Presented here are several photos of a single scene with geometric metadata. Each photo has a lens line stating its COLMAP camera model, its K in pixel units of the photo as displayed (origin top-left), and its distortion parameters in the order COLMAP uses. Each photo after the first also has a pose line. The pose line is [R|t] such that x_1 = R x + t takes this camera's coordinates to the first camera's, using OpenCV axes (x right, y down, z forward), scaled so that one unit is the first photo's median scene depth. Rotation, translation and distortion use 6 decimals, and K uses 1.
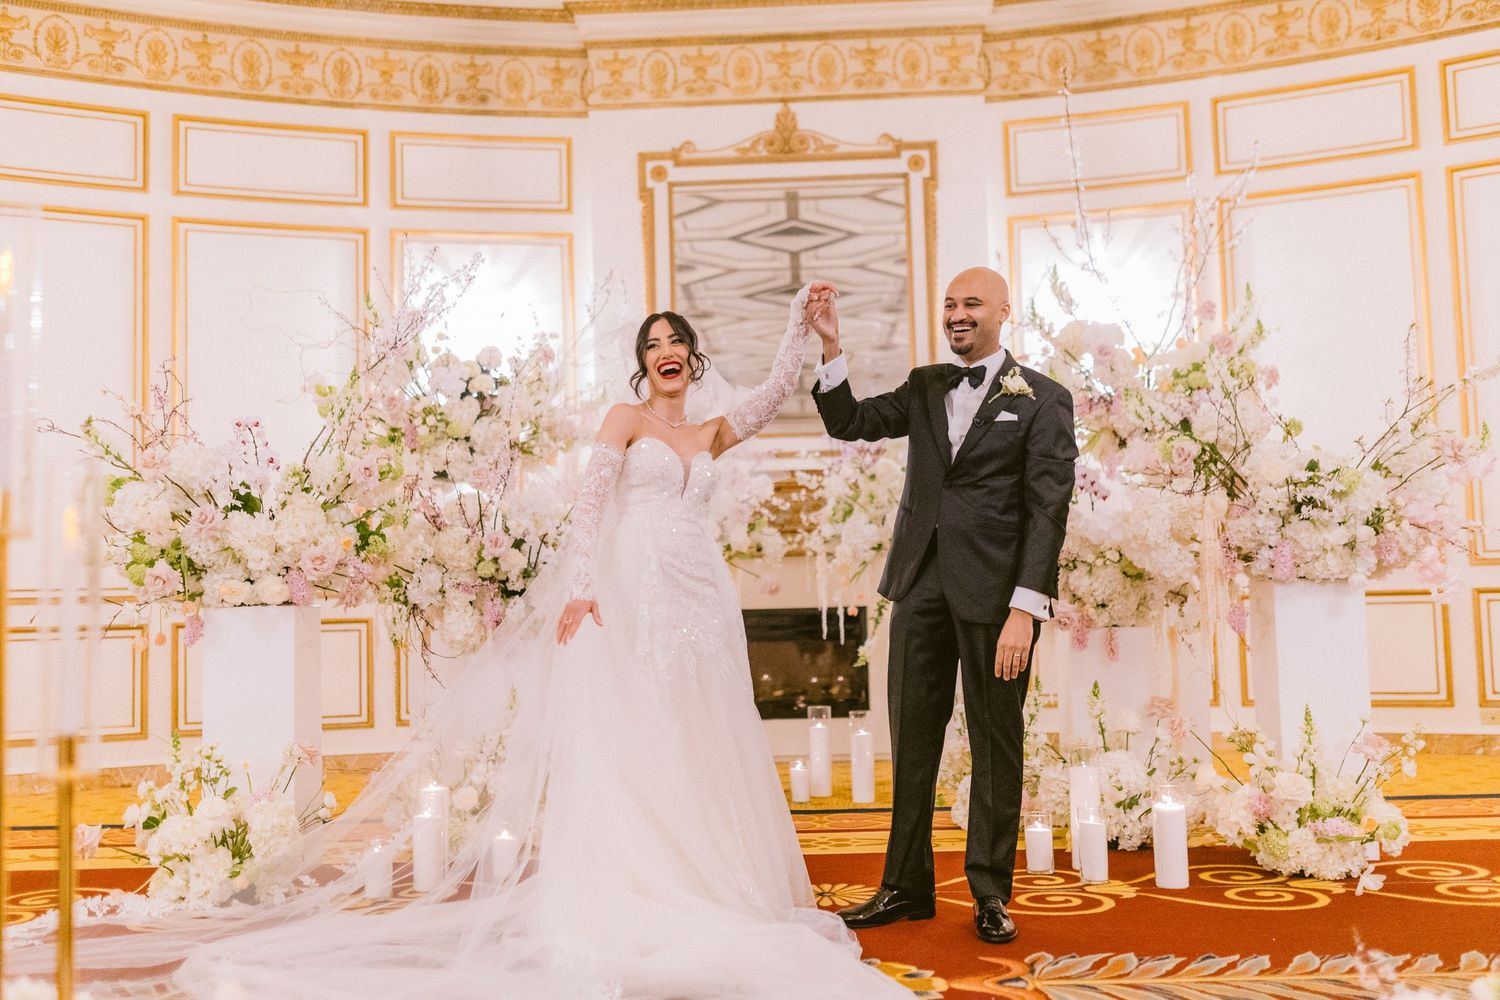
lens RADIAL K [[1434.4, 0, 750.2], [0, 1434.4, 499.3], [0, 0, 1]] dist [0.020309, 0.000000]
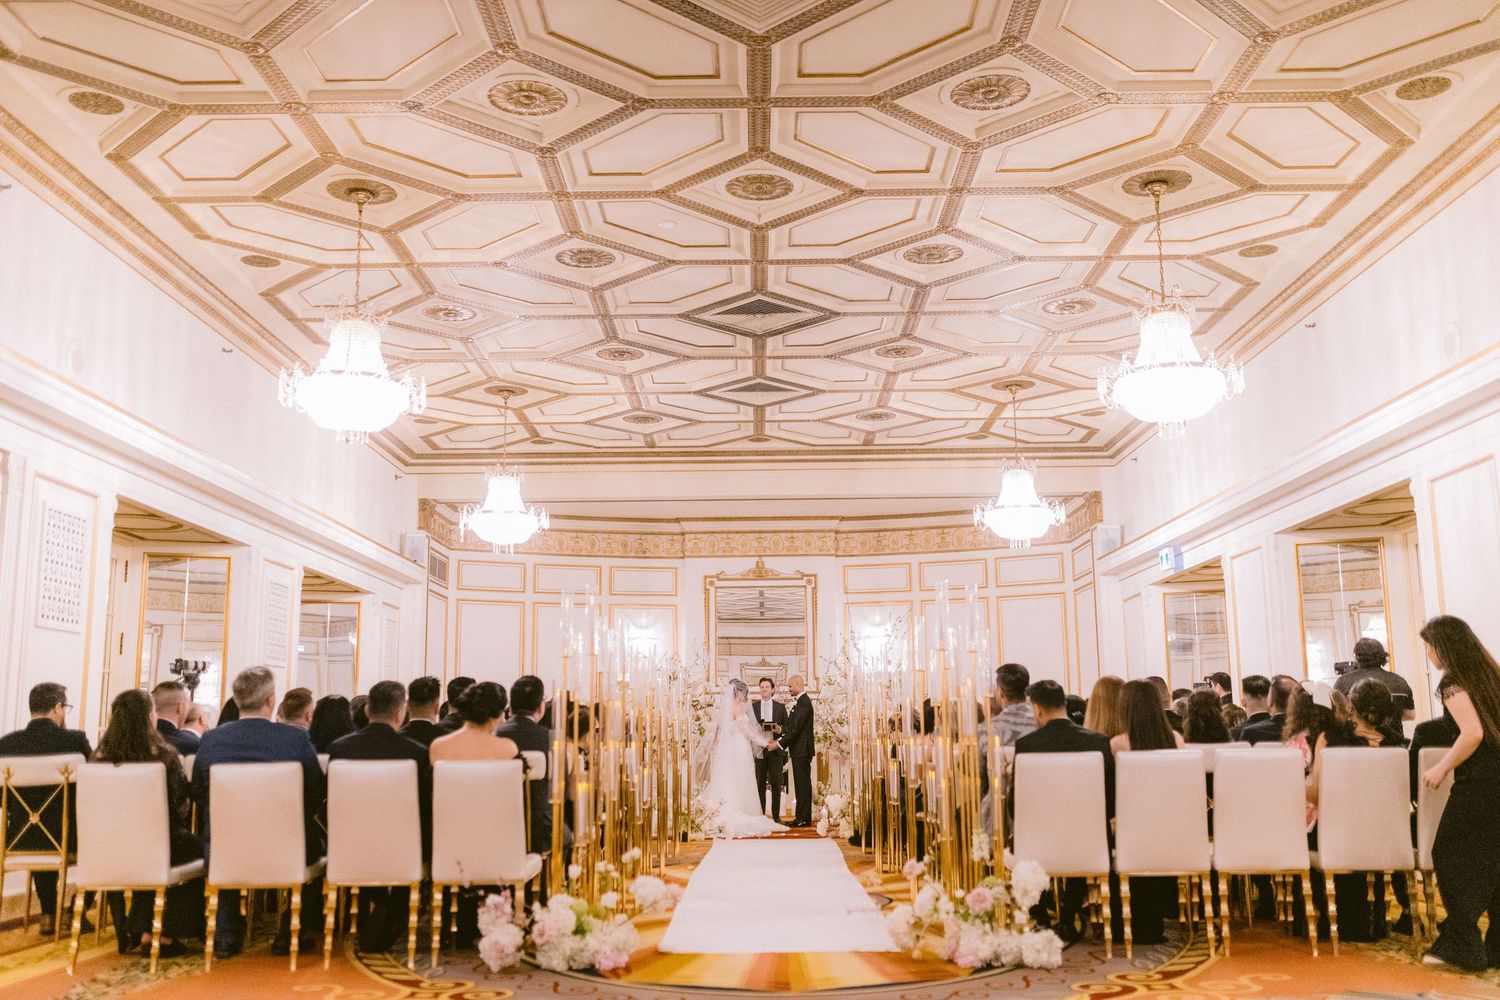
lens RADIAL K [[1434.4, 0, 754.6], [0, 1434.4, 500.4], [0, 0, 1]] dist [0.020309, 0.000000]
pose [[0.999385, 0.020534, 0.028425, -0.062336], [-0.017511, 0.994548, -0.102795, -0.109238], [-0.030381, 0.102234, 0.994296, -1.620367]]
